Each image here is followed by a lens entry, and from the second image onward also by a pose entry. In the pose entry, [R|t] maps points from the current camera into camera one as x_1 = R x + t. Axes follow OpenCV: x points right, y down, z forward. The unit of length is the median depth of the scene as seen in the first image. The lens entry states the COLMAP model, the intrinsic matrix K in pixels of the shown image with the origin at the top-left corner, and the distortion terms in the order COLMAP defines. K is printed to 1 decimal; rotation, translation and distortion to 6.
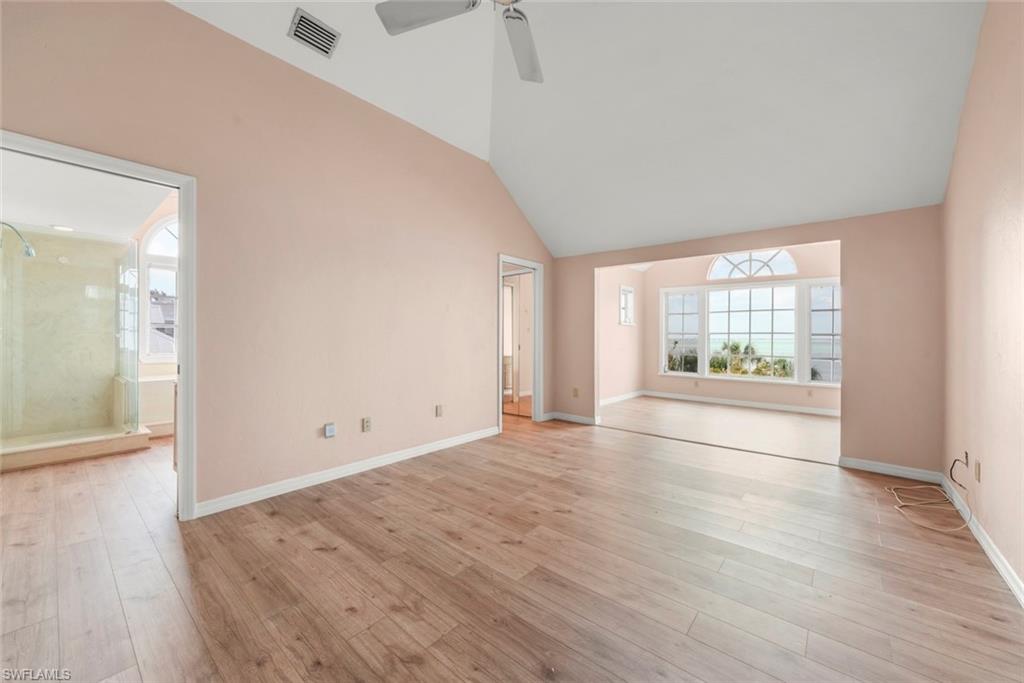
lens RADIAL K [[404.5, 0, 510.2], [0, 404.5, 341.2], [0, 0, 1]] dist [-0.000958, -0.000435]
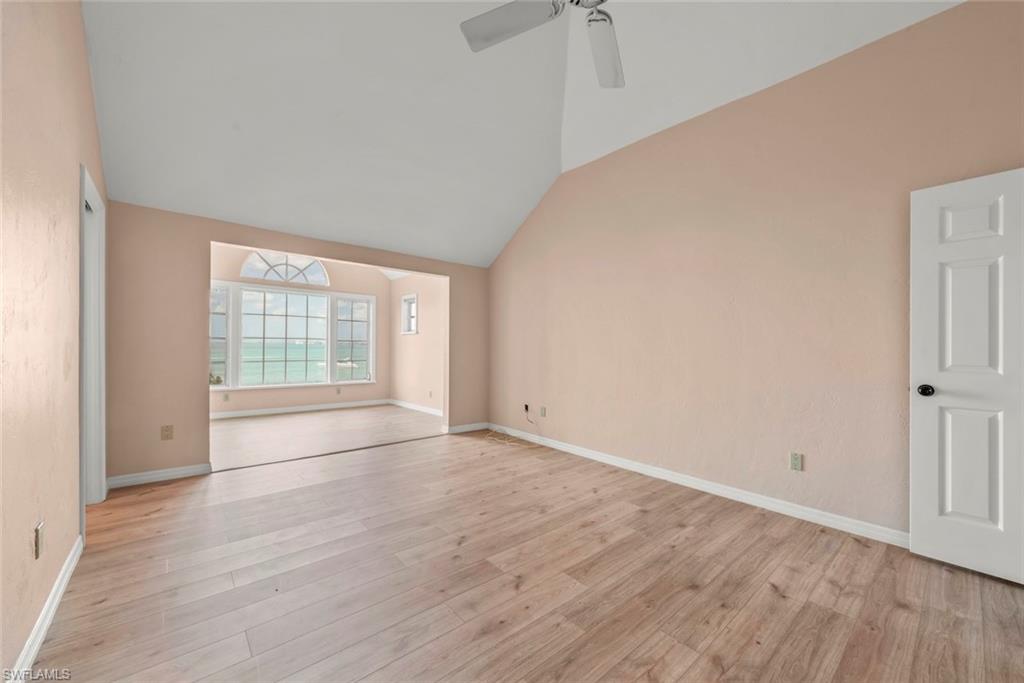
lens RADIAL K [[404.5, 0, 510.2], [0, 404.5, 341.2], [0, 0, 1]] dist [-0.000958, -0.000435]
pose [[0.128065, 0.005568, 0.991750, -0.780004], [0.001146, 0.999983, -0.005763, -0.015779], [-0.991765, 0.001875, 0.128057, 0.814799]]
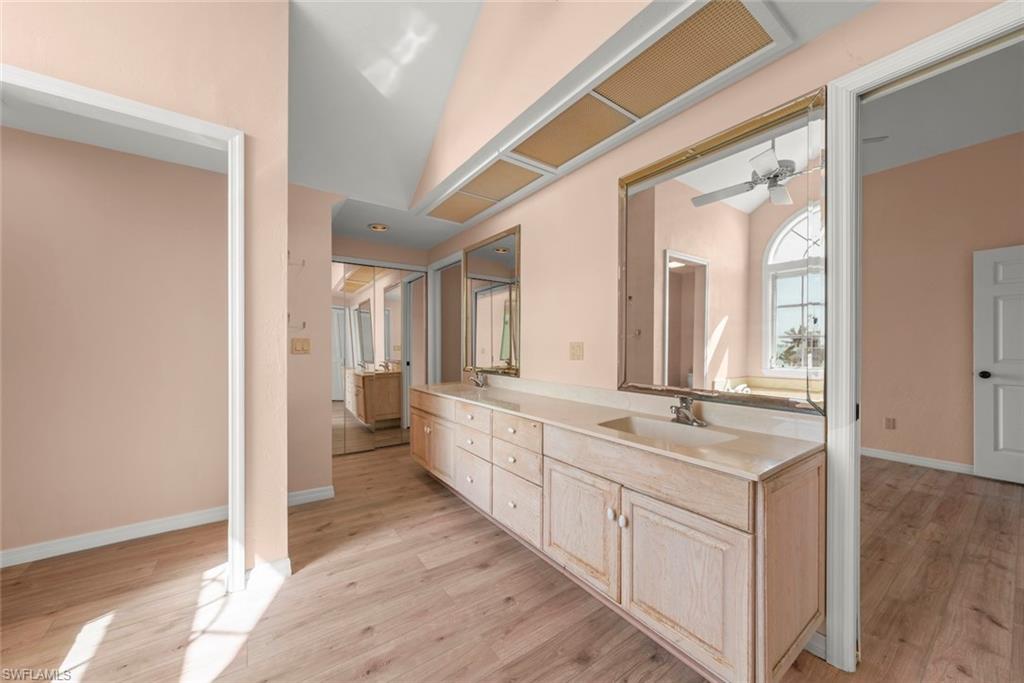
lens RADIAL K [[377.5, 0, 512.0], [0, 377.5, 341.5], [0, 0, 1]] dist [0.000430, 0.000123]
pose [[0.225013, 0.001413, 0.974355, -1.486773], [0.008531, 0.999958, -0.003421, -0.040157], [-0.974318, 0.009082, 0.224991, 1.370778]]
